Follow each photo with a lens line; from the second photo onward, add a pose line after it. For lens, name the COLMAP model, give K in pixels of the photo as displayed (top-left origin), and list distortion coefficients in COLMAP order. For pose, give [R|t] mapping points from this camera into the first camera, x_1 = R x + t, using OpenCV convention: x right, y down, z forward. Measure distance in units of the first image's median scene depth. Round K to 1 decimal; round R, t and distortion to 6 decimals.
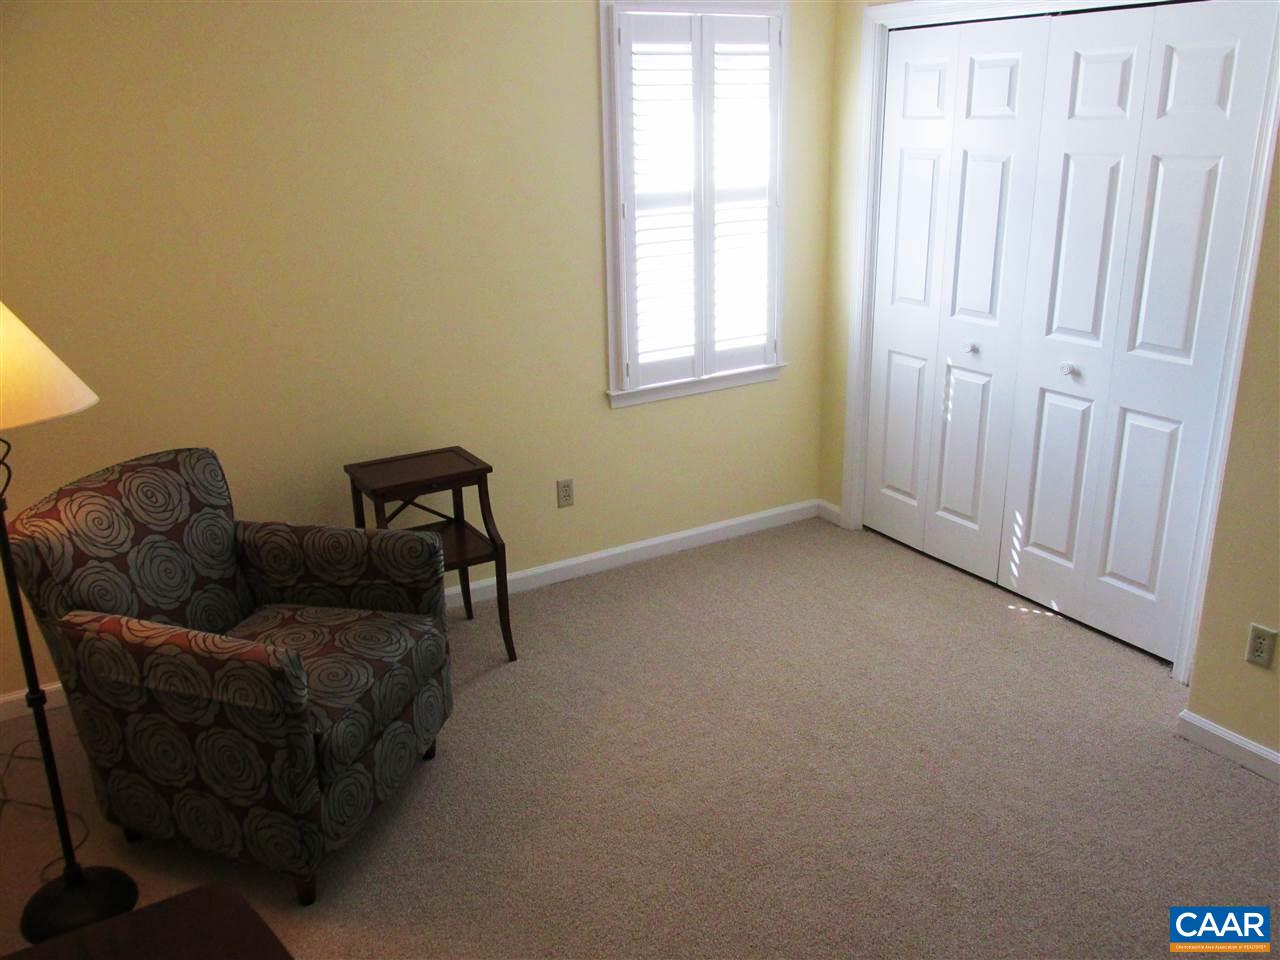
lens RADIAL K [[1076.5, 0, 642.0], [0, 1076.5, 481.2], [0, 0, 1]] dist [0.004000, 0.000142]
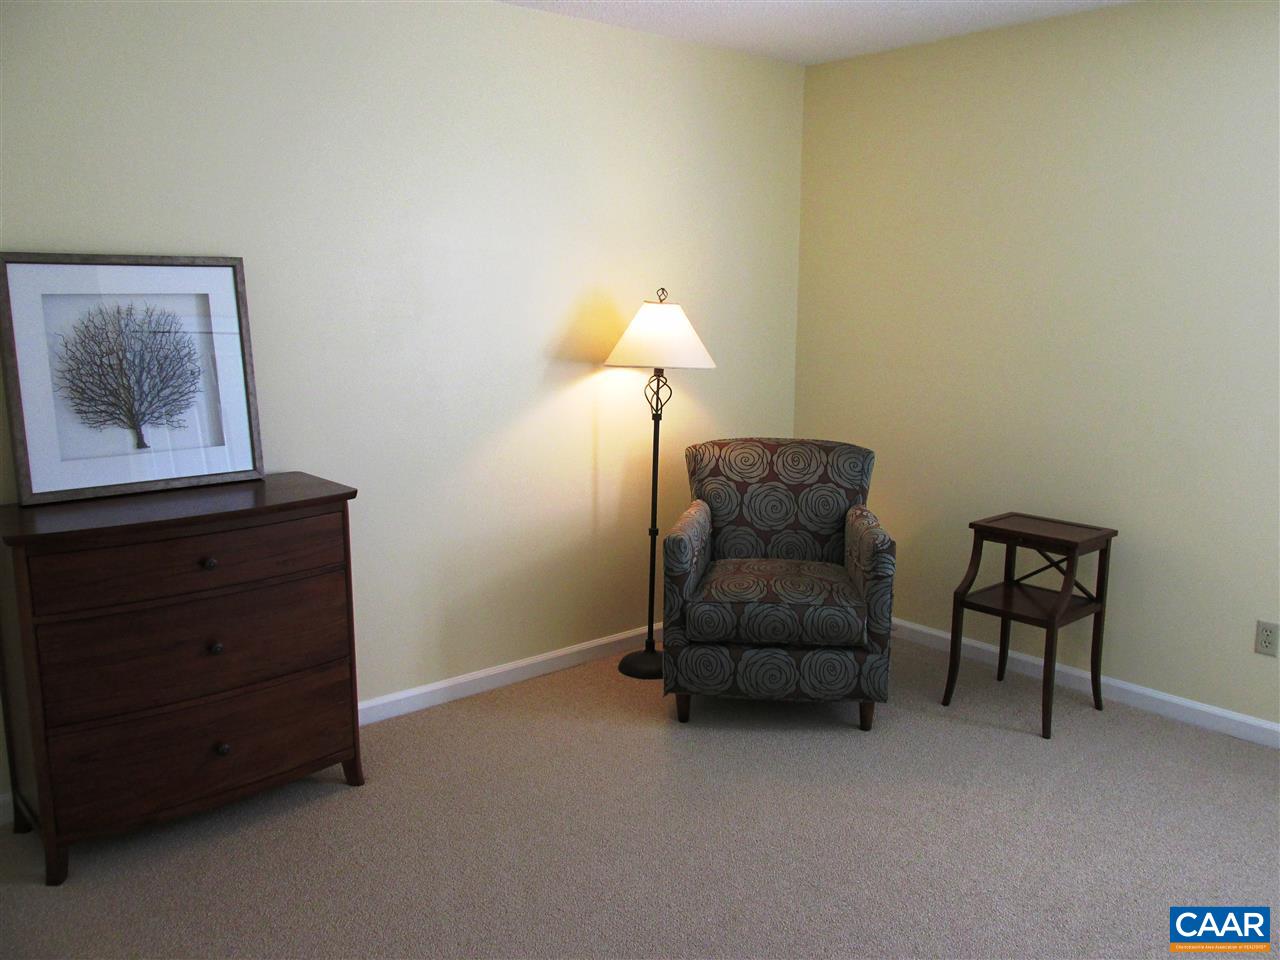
lens RADIAL K [[1076.5, 0, 642.4], [0, 1076.5, 480.8], [0, 0, 1]] dist [0.004000, 0.000142]
pose [[0.178682, 0.189236, -0.965538, 0.960762], [-0.325113, 0.937565, 0.123588, -0.076252], [0.928641, 0.291826, 0.229049, 0.475092]]
